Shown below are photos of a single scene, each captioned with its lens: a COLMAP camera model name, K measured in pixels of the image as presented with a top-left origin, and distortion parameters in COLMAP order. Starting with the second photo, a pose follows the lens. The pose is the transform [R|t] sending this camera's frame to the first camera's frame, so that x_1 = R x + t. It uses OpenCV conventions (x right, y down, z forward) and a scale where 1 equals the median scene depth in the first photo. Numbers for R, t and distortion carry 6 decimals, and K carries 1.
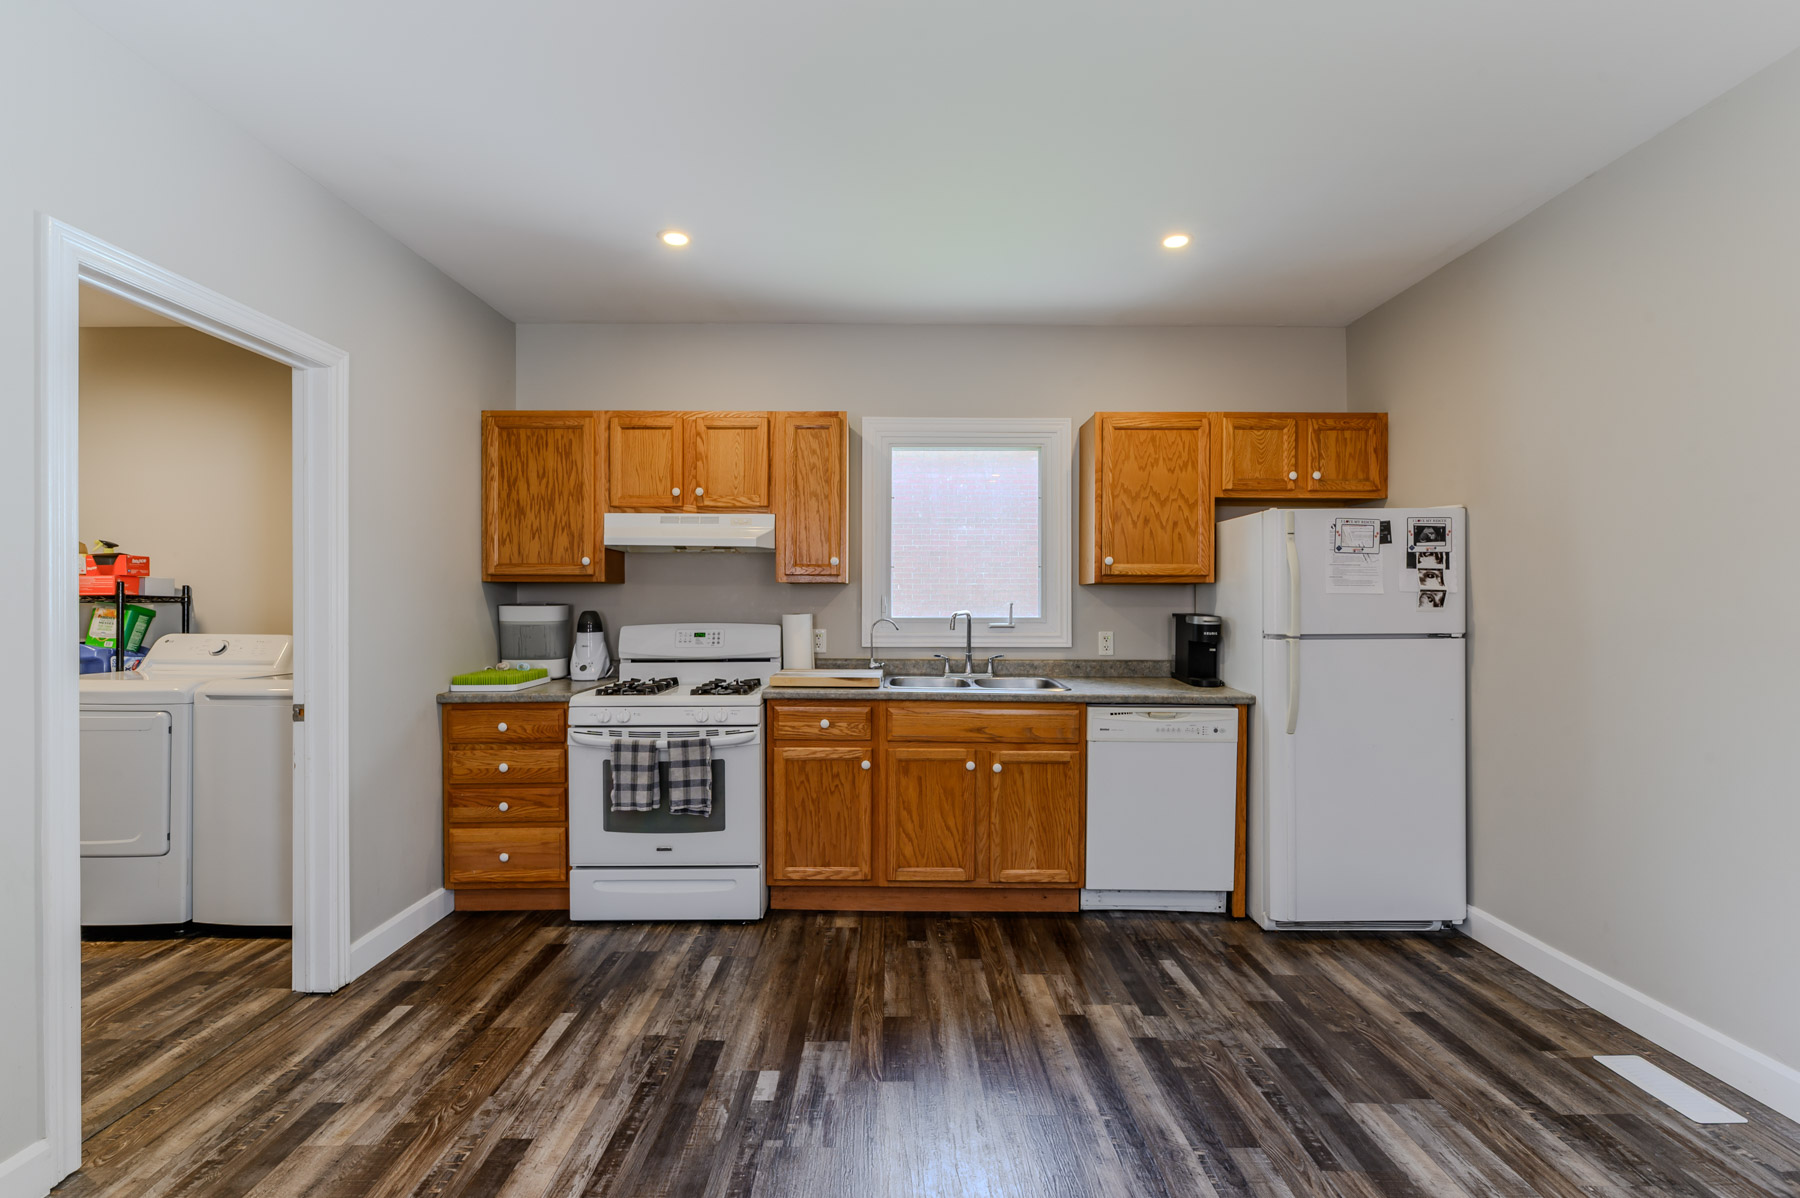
lens RADIAL K [[775.2, 0, 871.8], [0, 775.2, 598.5], [0, 0, 1]] dist [-0.001892, -0.000004]
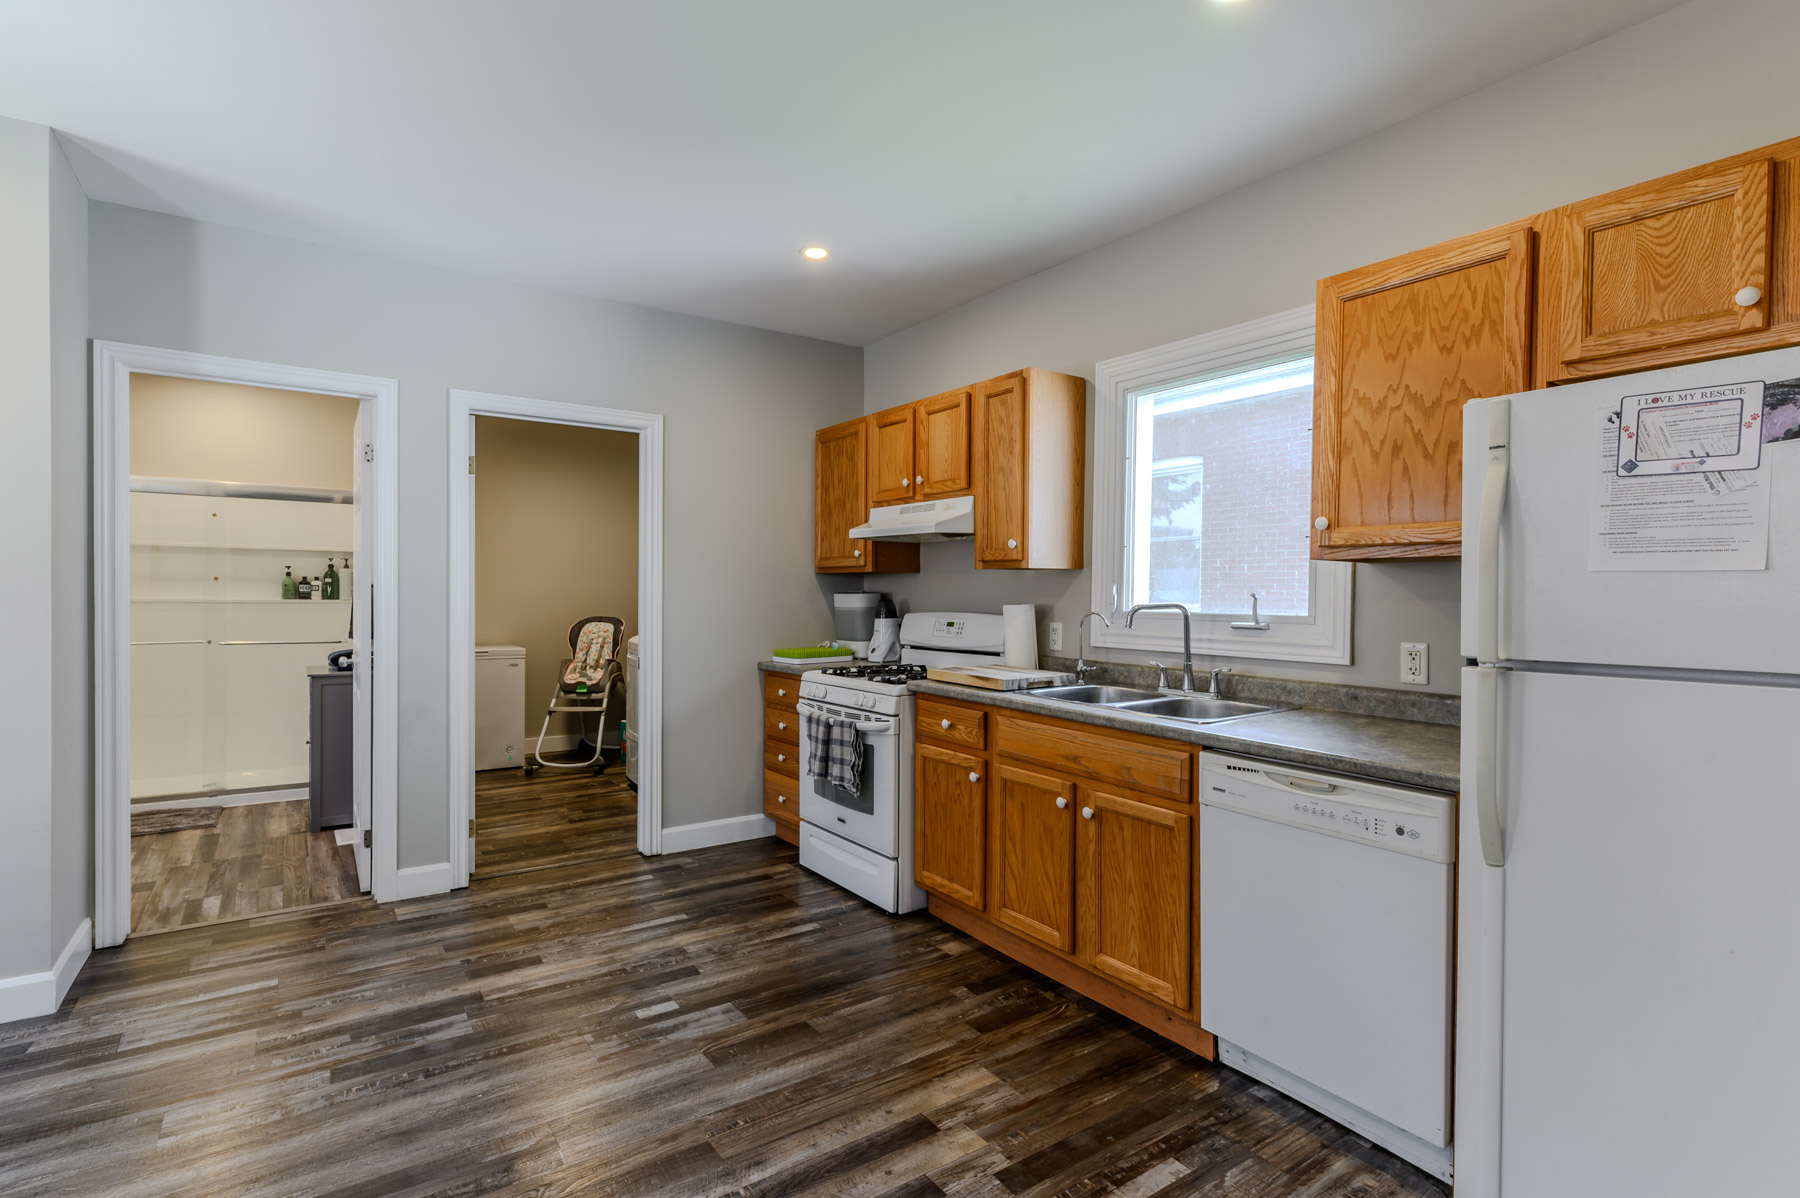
lens RADIAL K [[845.9, 0, 869.9], [0, 845.9, 597.7], [0, 0, 1]] dist [-0.000595, -0.000356]
pose [[0.568307, 0.008414, -0.822774, 0.703577], [-0.000828, 0.999953, 0.009654, 0.003664], [0.822816, -0.004805, 0.568287, 0.361776]]
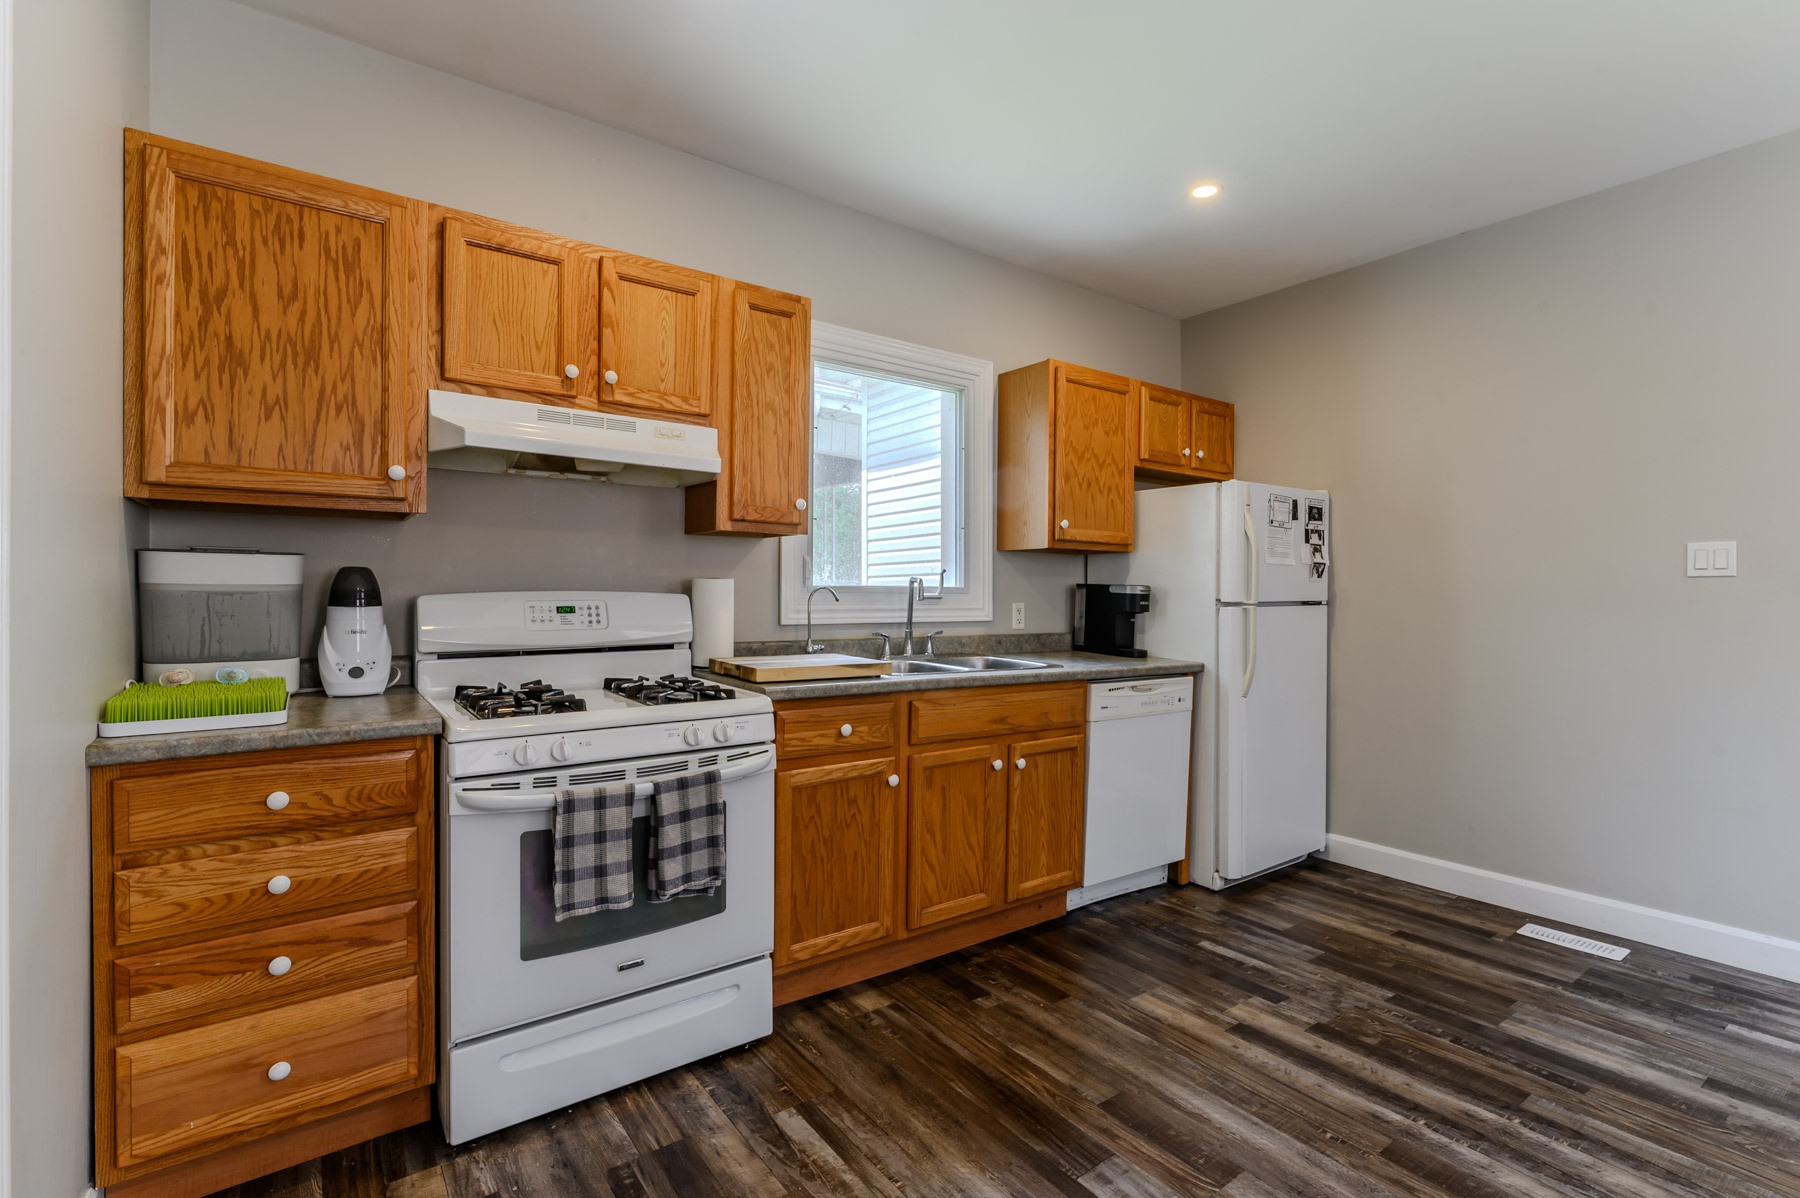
lens RADIAL K [[836.4, 0, 883.5], [0, 836.4, 588.4], [0, 0, 1]] dist [0.001521, -0.000450]
pose [[0.801571, 0.008018, 0.597846, -0.491218], [-0.012901, 0.999909, 0.003887, 0.028154], [-0.597761, -0.010828, 0.801601, 0.365306]]
